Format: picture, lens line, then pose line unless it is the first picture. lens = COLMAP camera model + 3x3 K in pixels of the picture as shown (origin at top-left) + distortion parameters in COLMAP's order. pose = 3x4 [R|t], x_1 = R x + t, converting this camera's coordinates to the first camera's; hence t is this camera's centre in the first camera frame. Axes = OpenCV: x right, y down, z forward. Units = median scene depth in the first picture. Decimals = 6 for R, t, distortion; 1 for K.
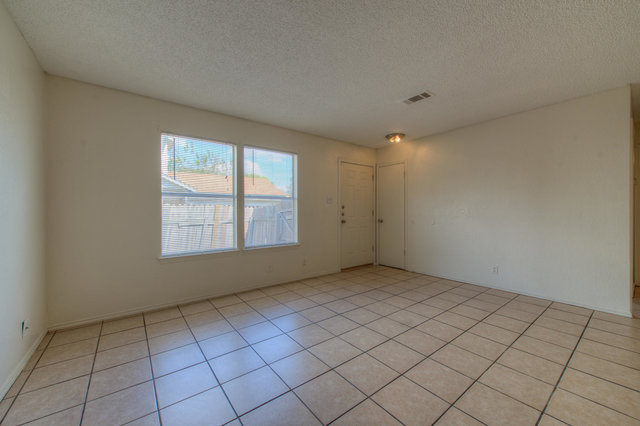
lens RADIAL K [[249.8, 0, 322.9], [0, 249.8, 212.5], [0, 0, 1]] dist [0.002022, -0.000021]
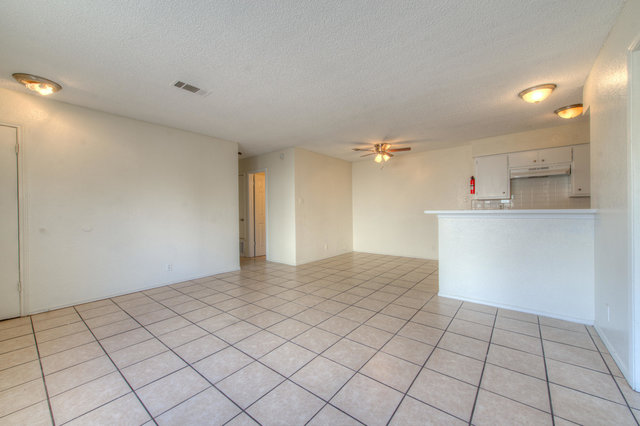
lens RADIAL K [[248.7, 0, 320.1], [0, 248.7, 214.1], [0, 0, 1]] dist [0.001027, 0.000007]
pose [[-0.234297, -0.006138, 0.972146, -0.523195], [0.011580, 0.999892, 0.009104, 0.000241], [-0.972096, 0.013391, -0.234200, 0.637851]]
